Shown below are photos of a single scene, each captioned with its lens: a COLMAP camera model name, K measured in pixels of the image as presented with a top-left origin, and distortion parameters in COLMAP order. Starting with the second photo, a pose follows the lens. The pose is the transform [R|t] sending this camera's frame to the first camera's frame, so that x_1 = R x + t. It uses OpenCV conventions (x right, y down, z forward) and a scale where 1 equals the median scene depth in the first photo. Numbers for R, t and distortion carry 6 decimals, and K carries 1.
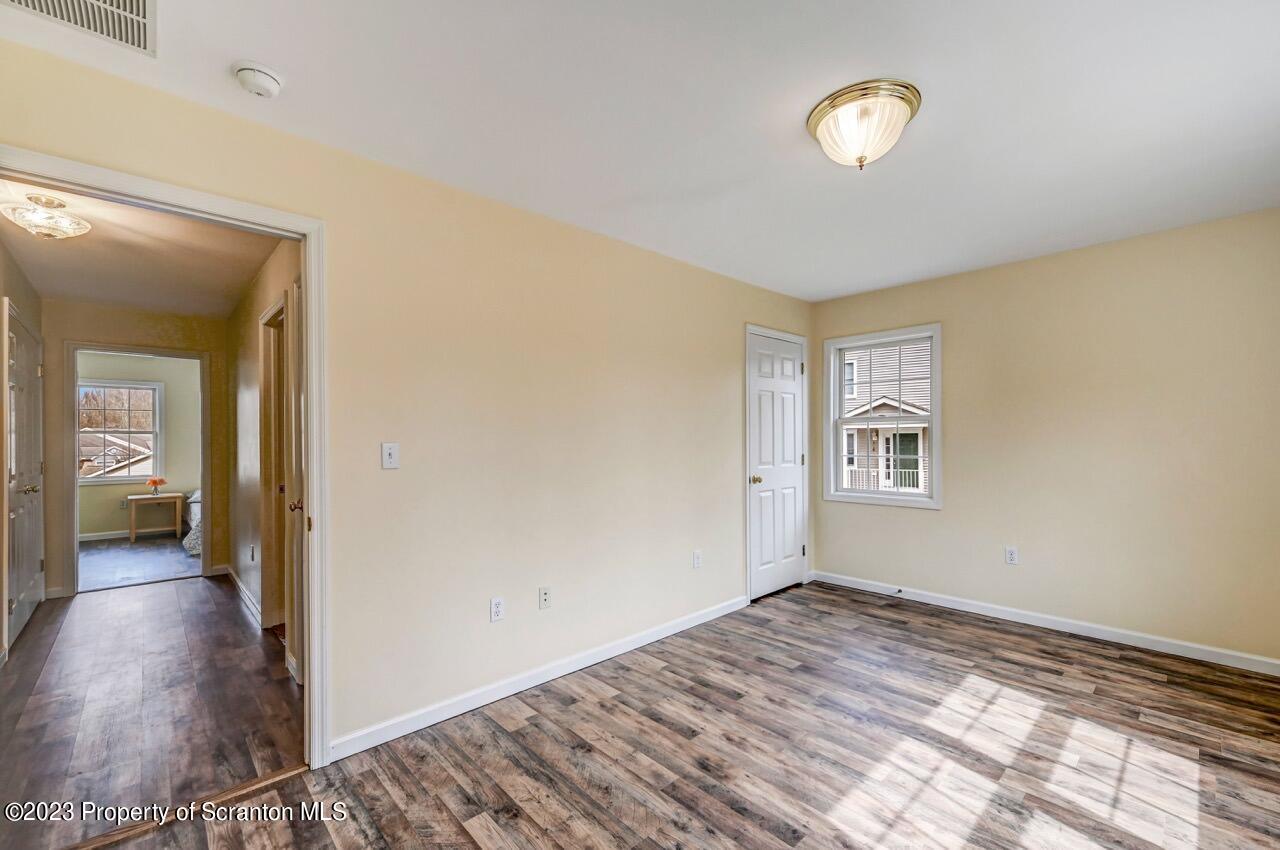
lens RADIAL K [[523.1, 0, 640.6], [0, 523.1, 440.0], [0, 0, 1]] dist [-0.002725, 0.000137]
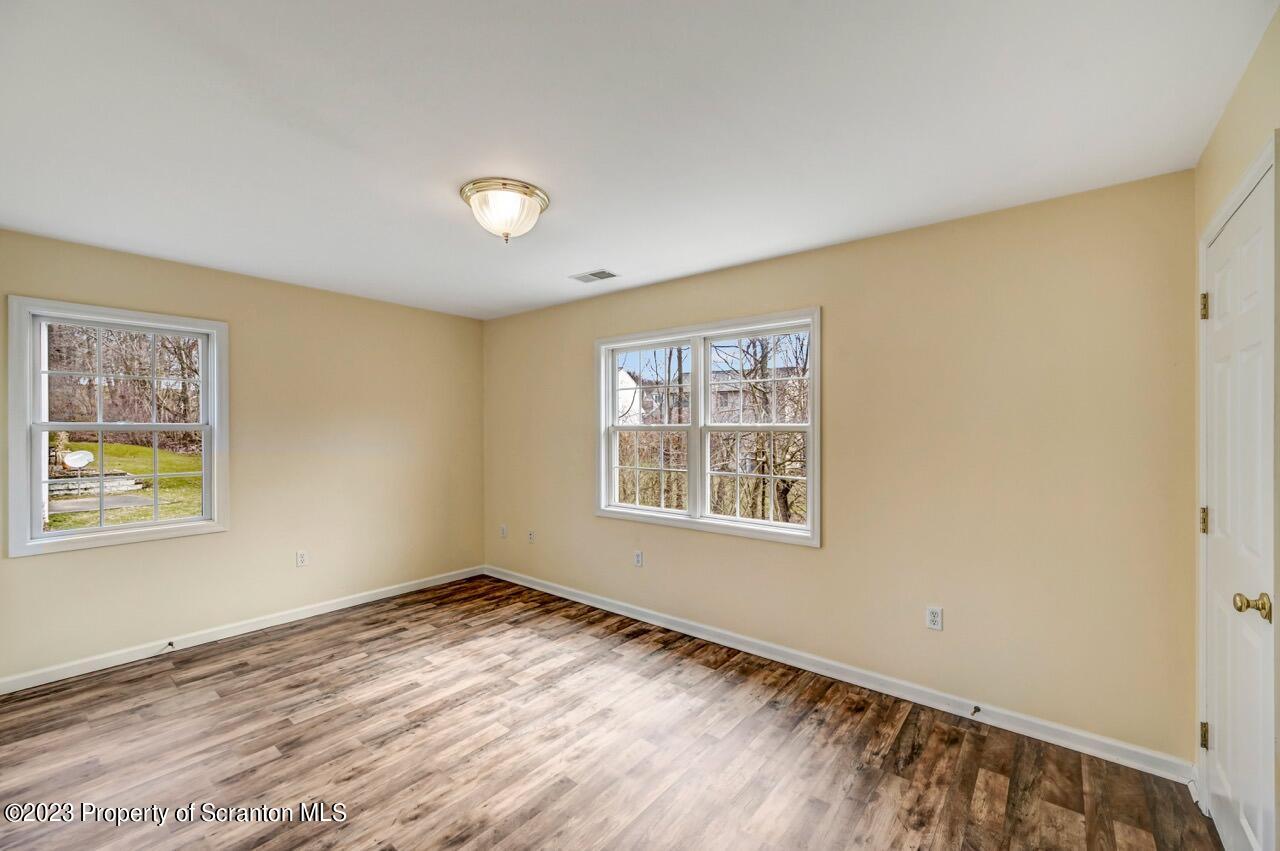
lens RADIAL K [[523.1, 0, 640.6], [0, 523.1, 440.5], [0, 0, 1]] dist [-0.002725, 0.000137]
pose [[-0.135473, -0.019225, 0.990594, -0.601186], [0.003964, 0.999793, 0.019945, -0.052616], [-0.990773, 0.006629, -0.135369, 0.623870]]
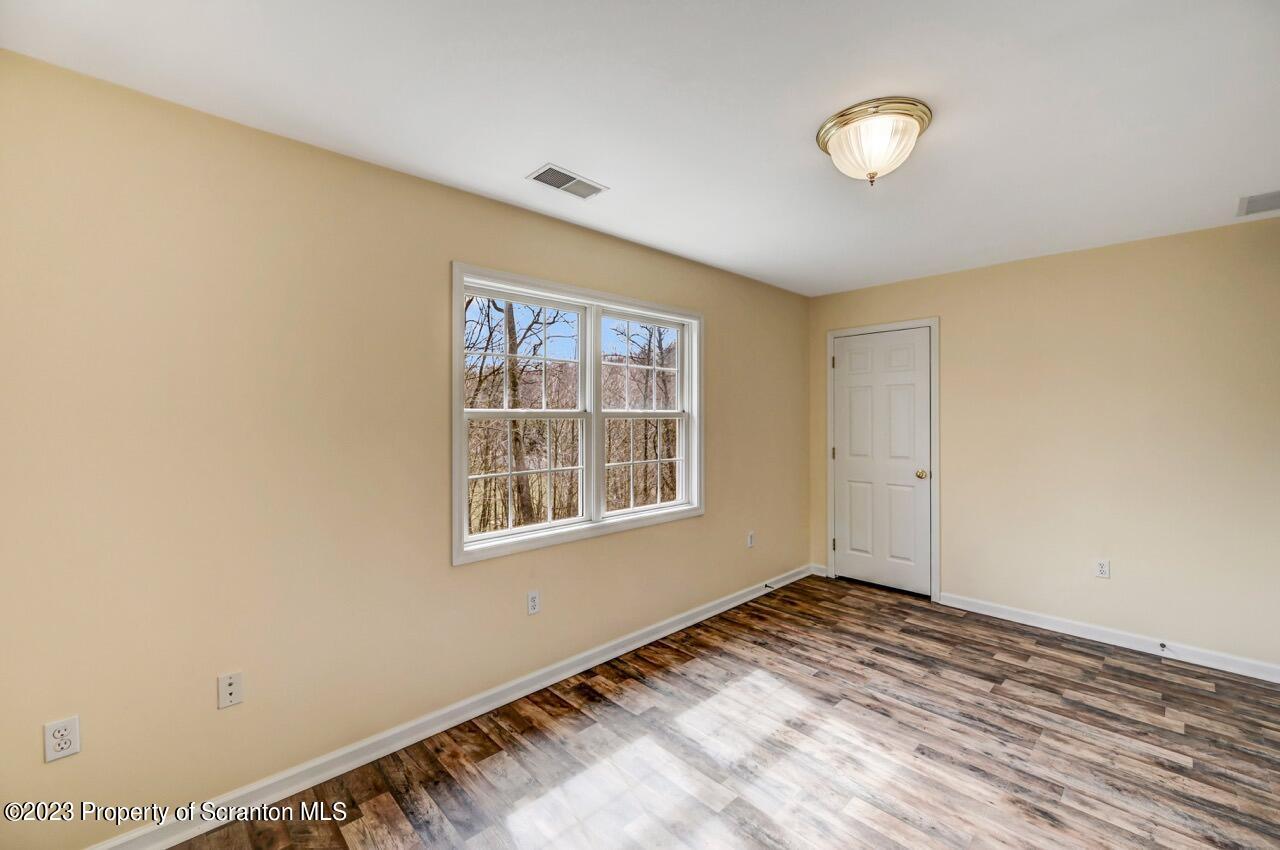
lens RADIAL K [[531.6, 0, 640.0], [0, 531.6, 425.0], [0, 0, 1]] dist [0.000317, 0.000348]
pose [[-0.999766, 0.006590, -0.020619, 0.647661], [0.006152, 0.999755, 0.021261, -0.058459], [0.020754, 0.021129, -0.999561, 1.455535]]
